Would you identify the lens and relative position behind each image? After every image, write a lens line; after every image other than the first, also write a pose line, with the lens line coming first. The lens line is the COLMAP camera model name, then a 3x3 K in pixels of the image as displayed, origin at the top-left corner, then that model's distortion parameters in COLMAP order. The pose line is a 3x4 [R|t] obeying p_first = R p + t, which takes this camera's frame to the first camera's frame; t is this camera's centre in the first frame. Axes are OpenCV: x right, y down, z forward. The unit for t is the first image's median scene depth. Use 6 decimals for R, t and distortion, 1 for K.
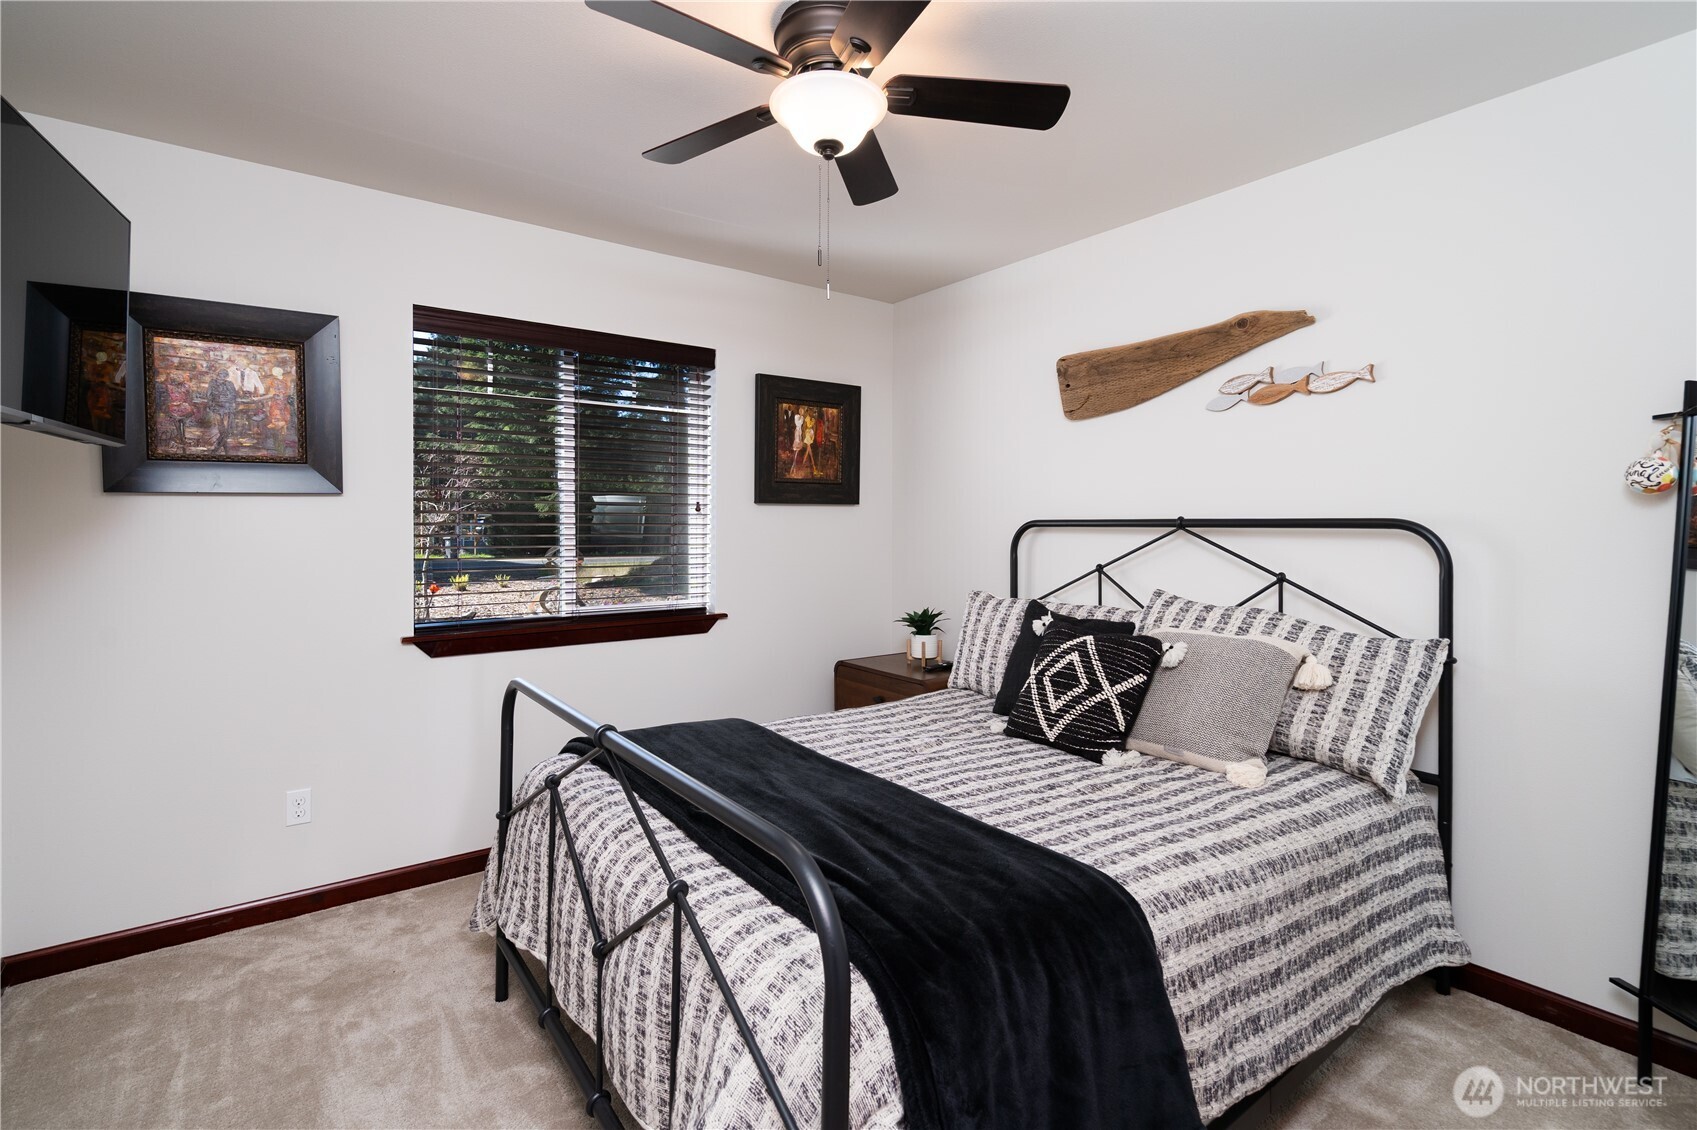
lens RADIAL K [[786.8, 0, 852.5], [0, 786.8, 532.4], [0, 0, 1]] dist [-0.000644, -0.000521]
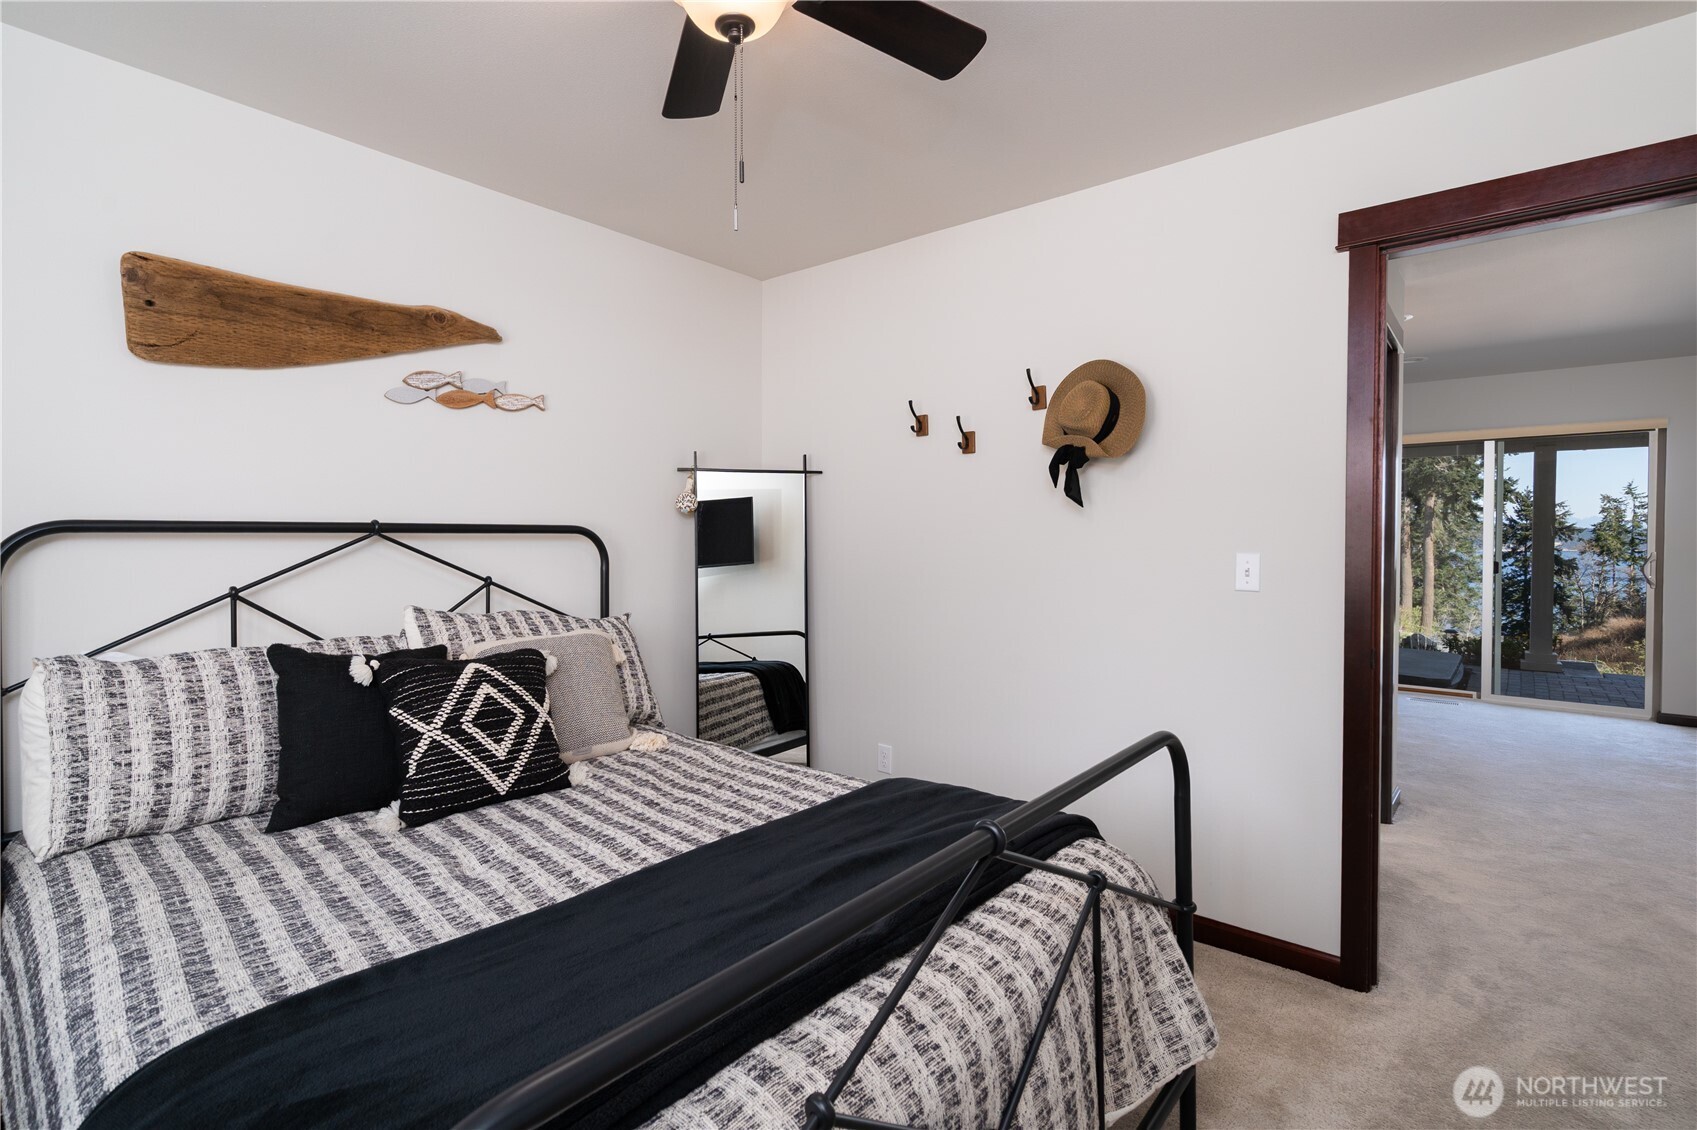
lens RADIAL K [[786.8, 0, 854.5], [0, 786.8, 549.7], [0, 0, 1]] dist [-0.000644, -0.000521]
pose [[-0.223673, -0.020701, 0.974444, -0.607545], [0.007390, 0.999710, 0.022934, -0.004420], [-0.974636, 0.012331, -0.223455, 0.808830]]
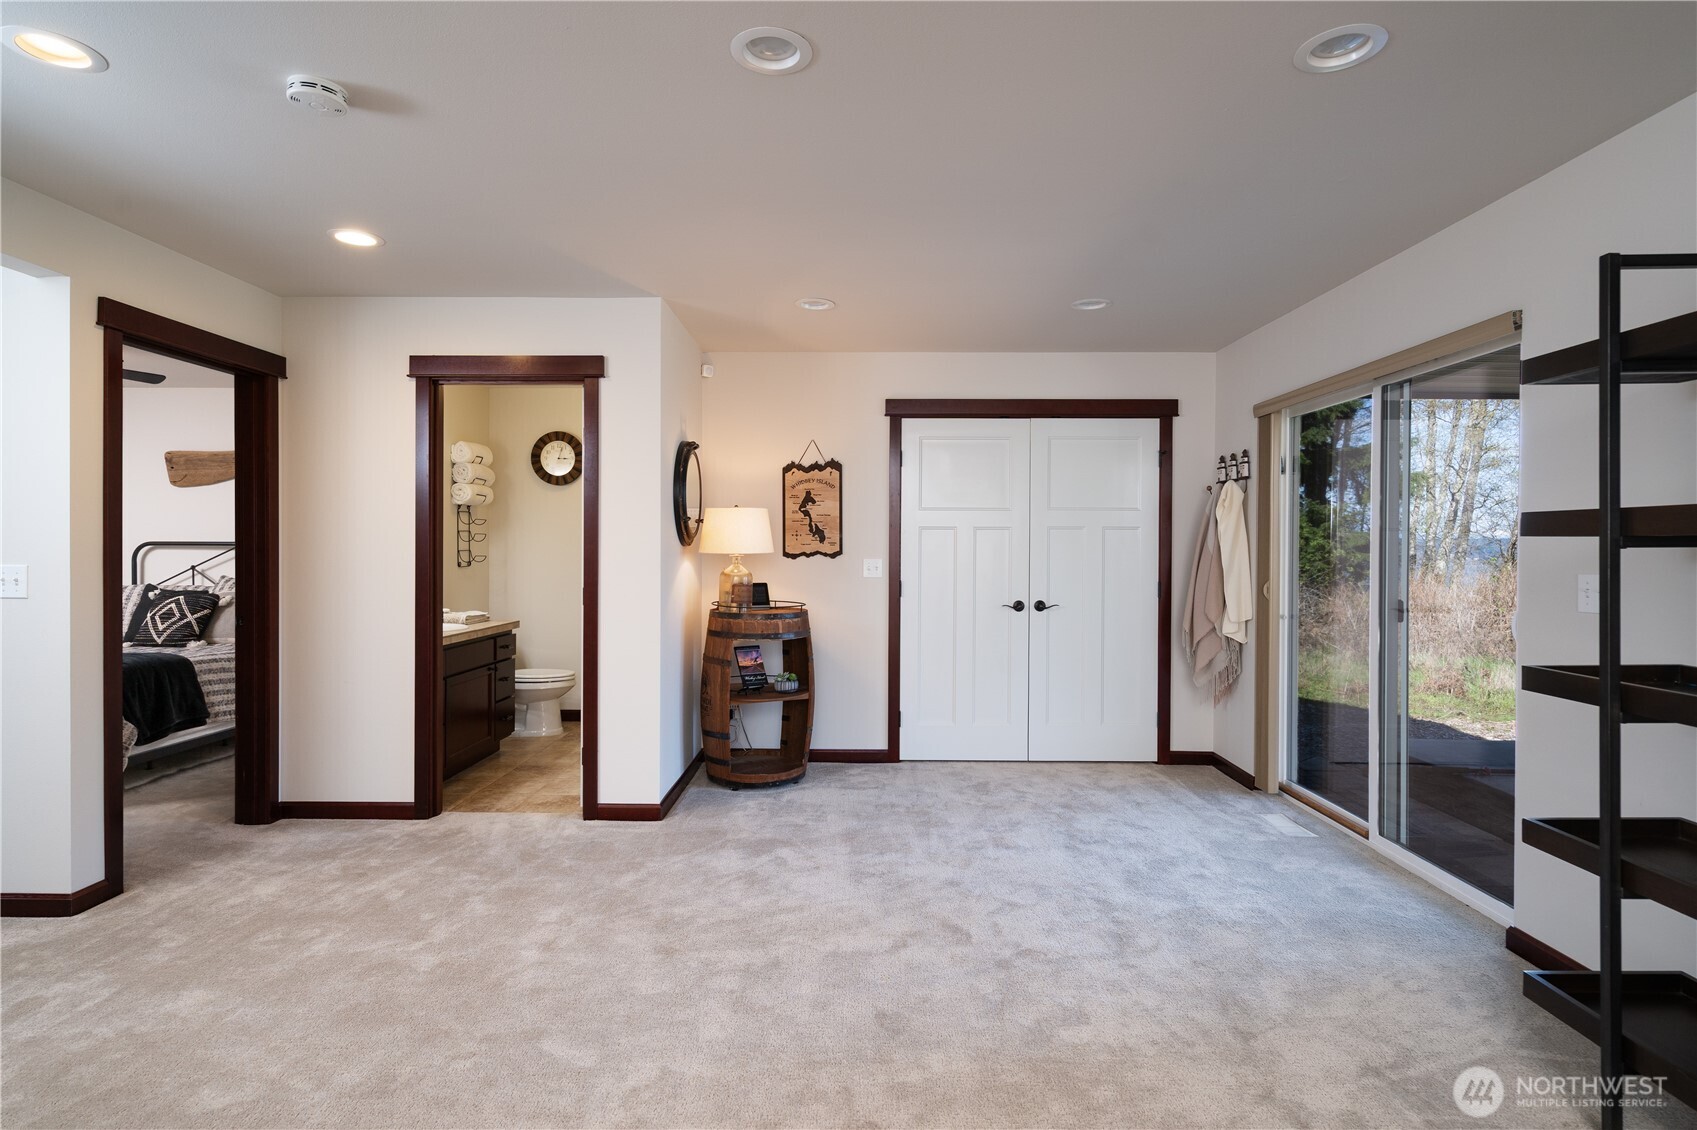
lens RADIAL K [[833.8, 0, 852.3], [0, 833.8, 553.1], [0, 0, 1]] dist [-0.001745, -0.000374]
pose [[0.600150, -0.007331, 0.799854, -0.431055], [0.002574, 0.999971, 0.007234, 0.002064], [-0.799883, -0.002282, 0.600151, -1.884981]]
